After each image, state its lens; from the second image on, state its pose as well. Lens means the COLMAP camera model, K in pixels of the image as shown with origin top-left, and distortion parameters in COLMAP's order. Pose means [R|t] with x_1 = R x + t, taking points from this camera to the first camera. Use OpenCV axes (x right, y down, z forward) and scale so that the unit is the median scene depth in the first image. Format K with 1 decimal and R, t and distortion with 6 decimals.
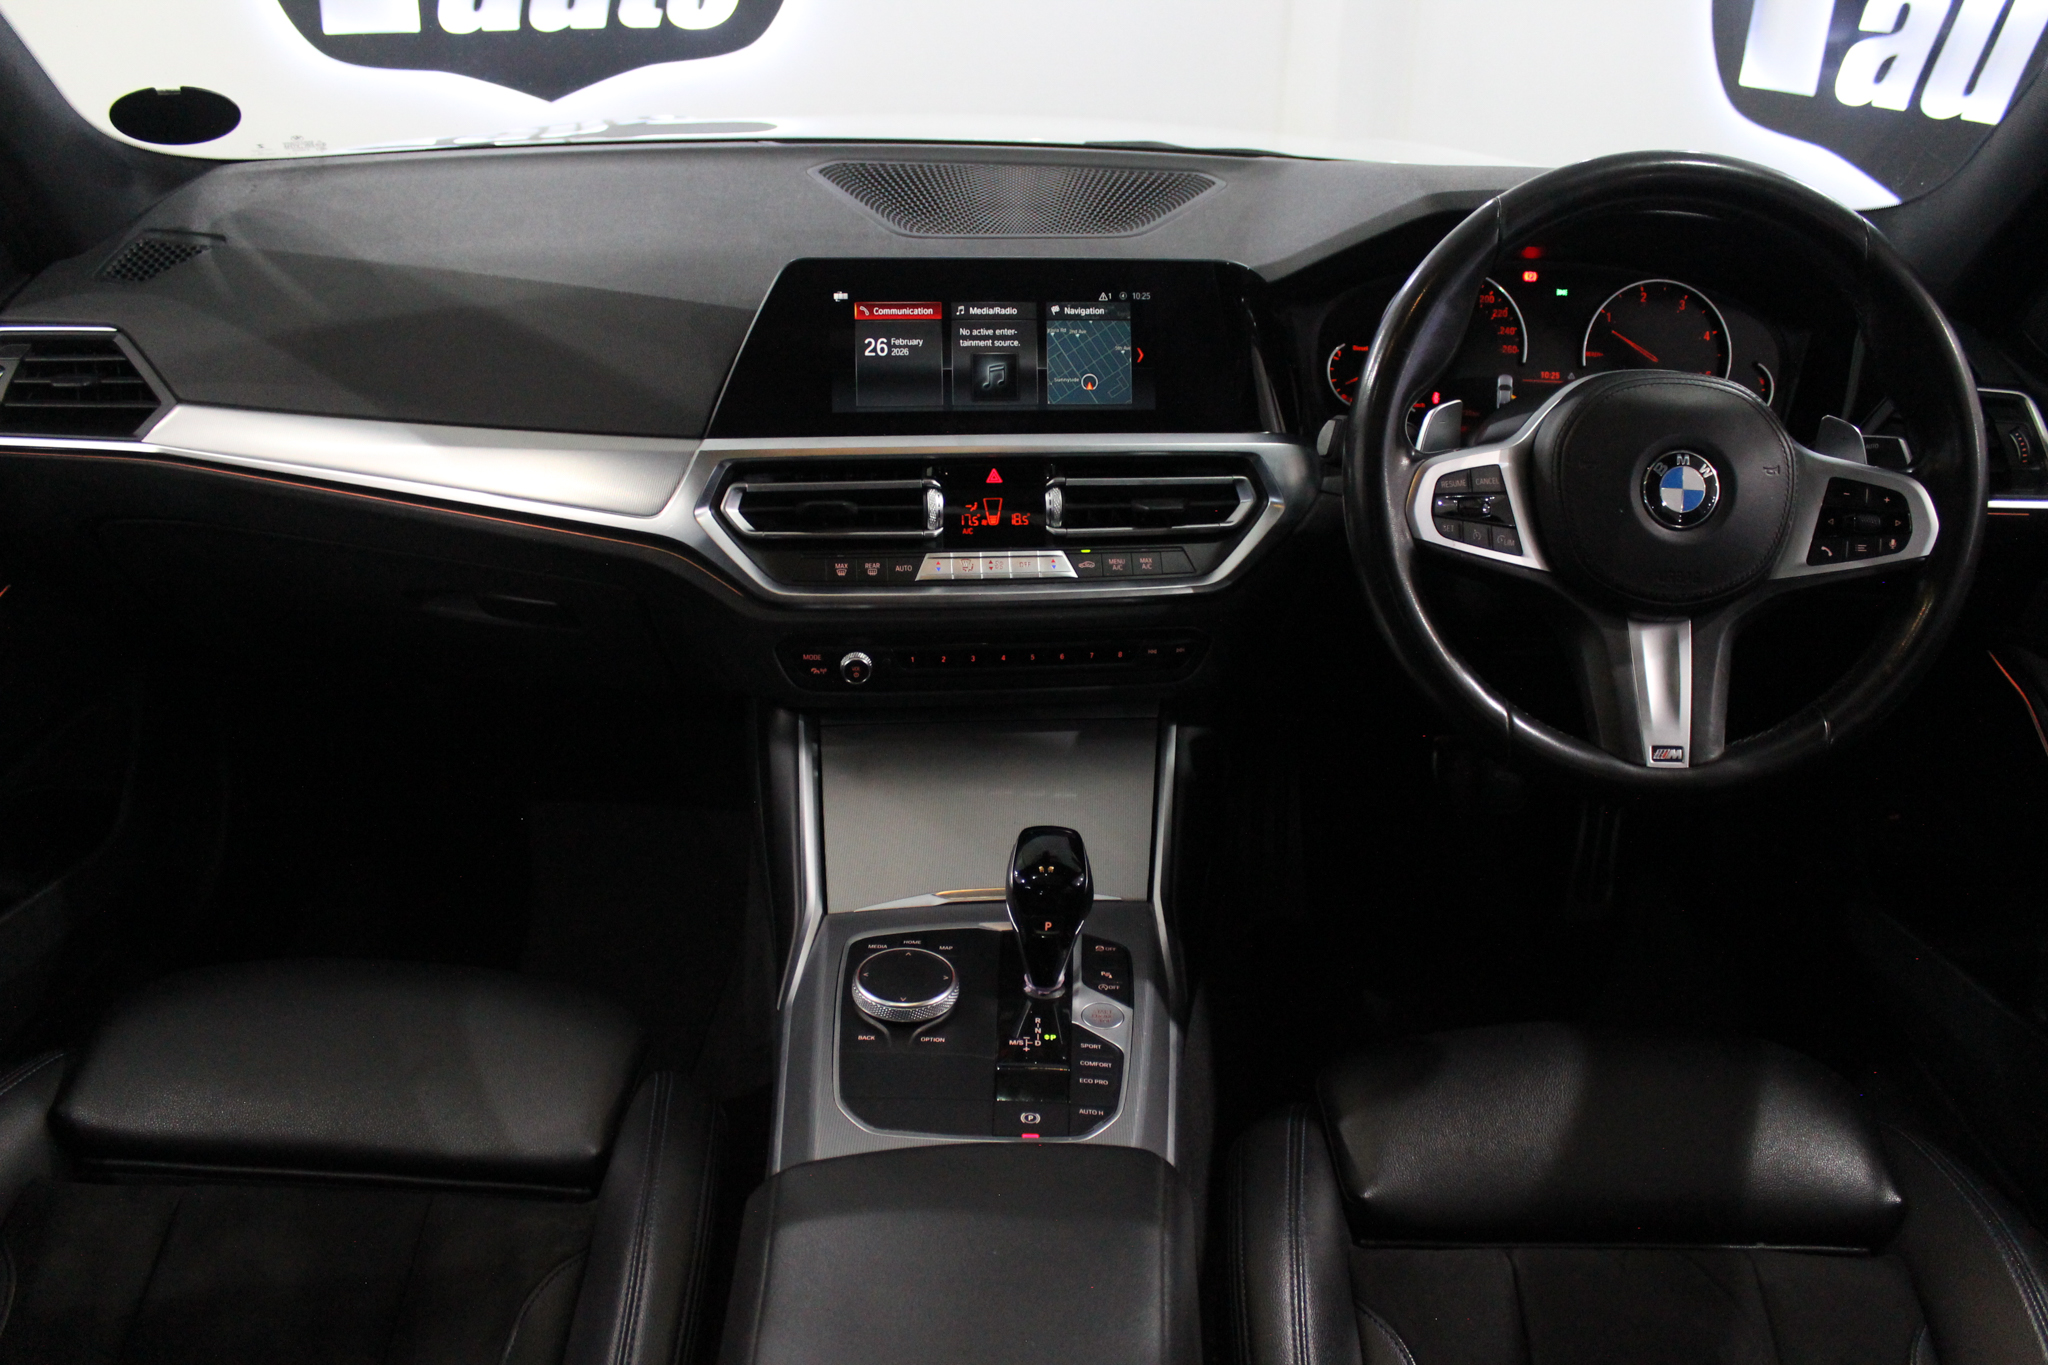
lens RADIAL K [[1702.6, 0, 1024.0], [0, 1702.6, 682.5], [0, 0, 1]] dist [-0.177576, 0.178866]
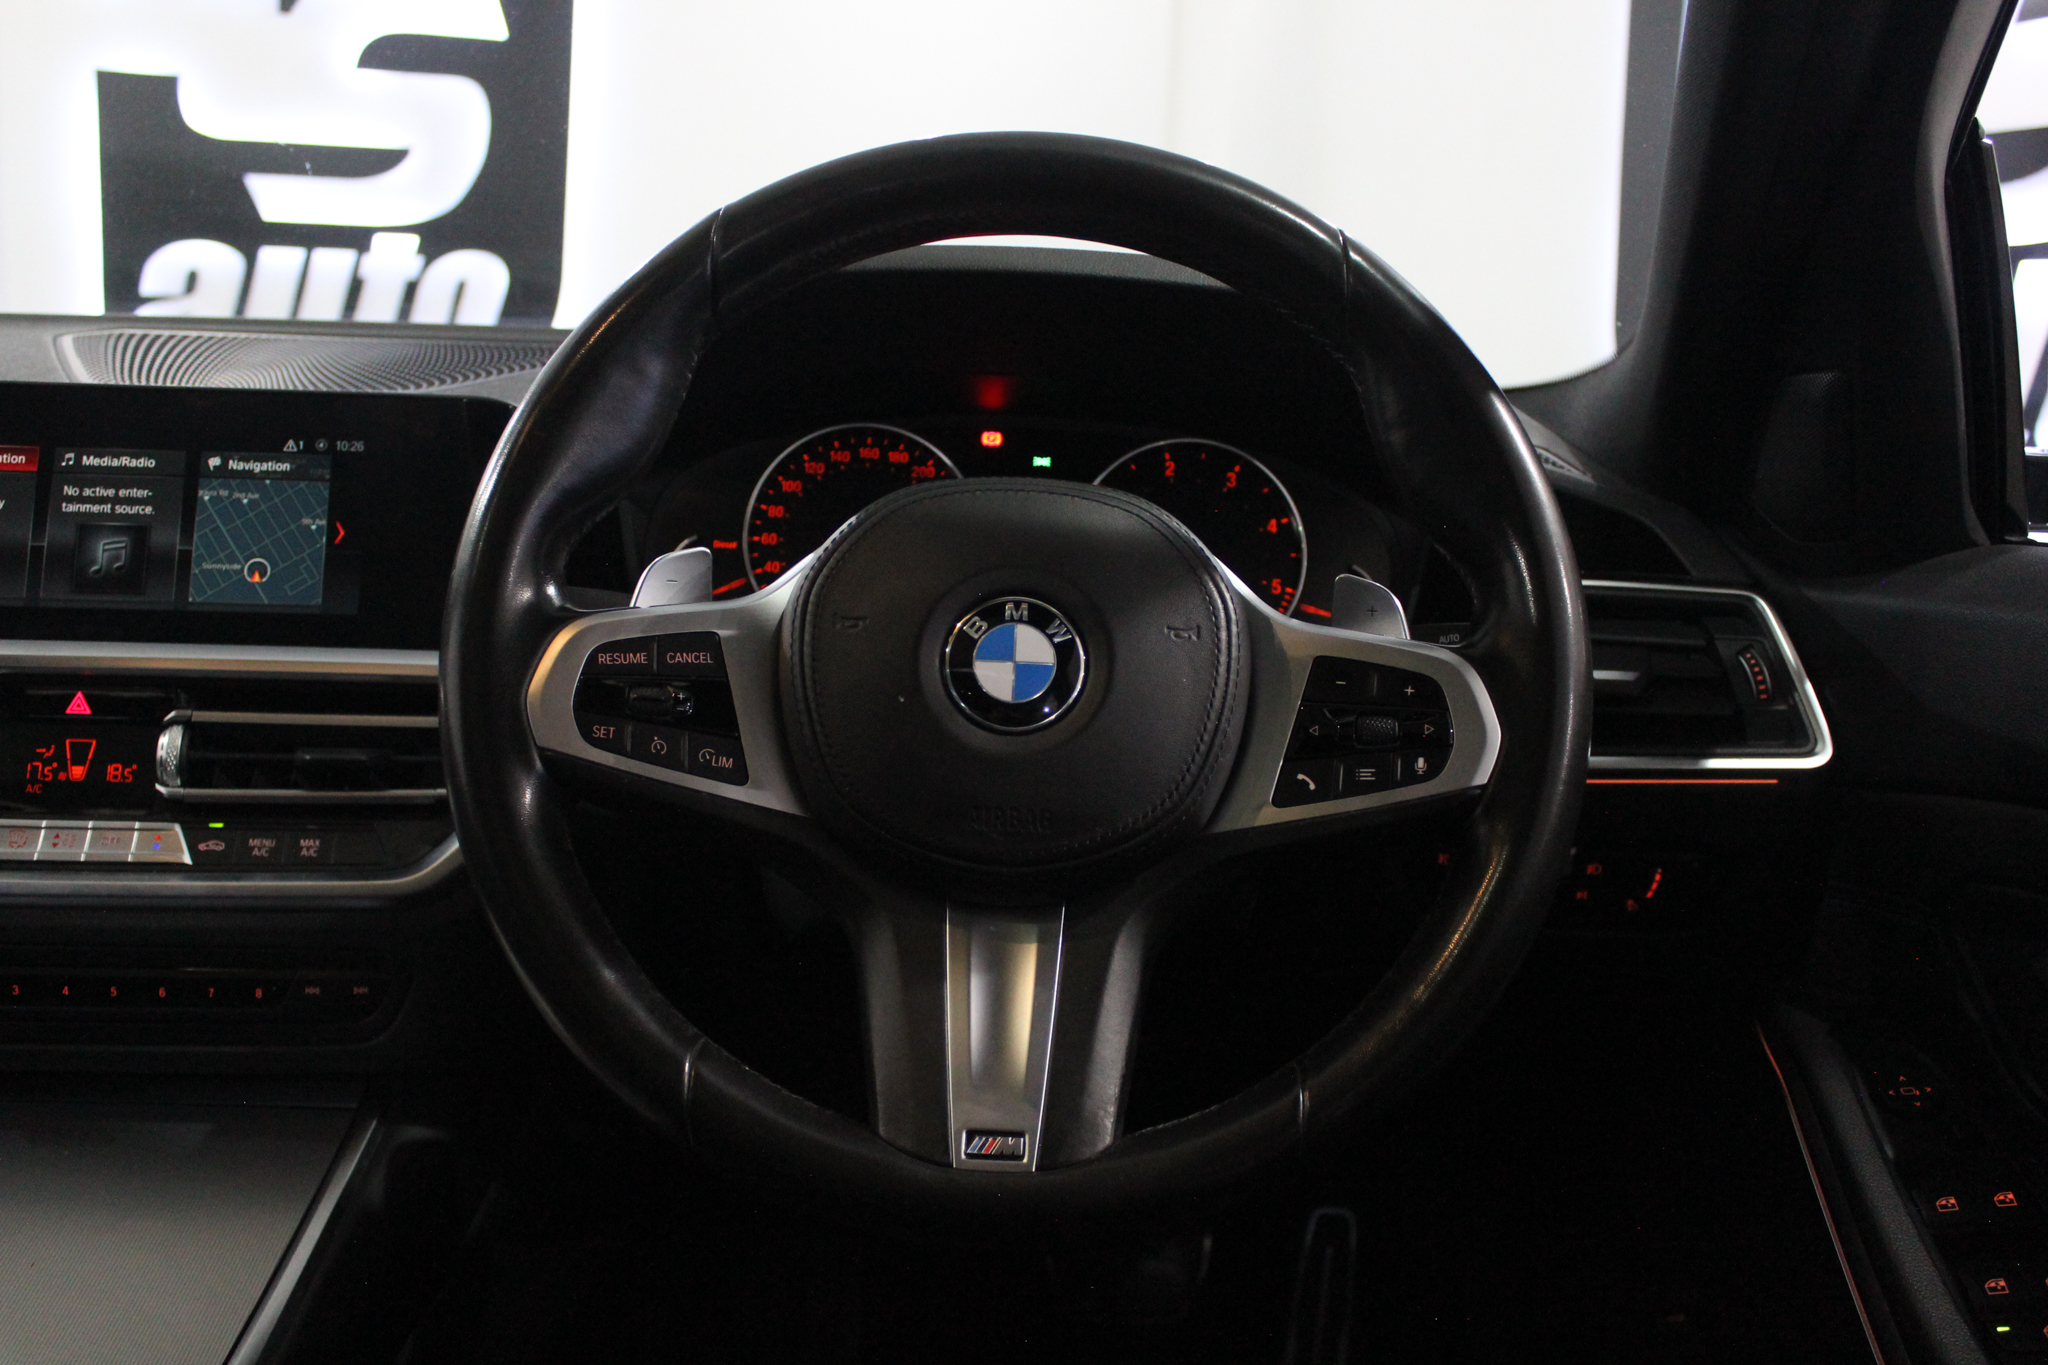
lens RADIAL K [[1911.6, 0, 1024.0], [0, 1911.6, 682.5], [0, 0, 1]] dist [-0.095417, 0.008867]
pose [[0.999839, 0.015356, -0.009302, 0.344262], [-0.017316, 0.961667, -0.273674, 0.057435], [0.004743, 0.273791, 0.961778, 0.319985]]
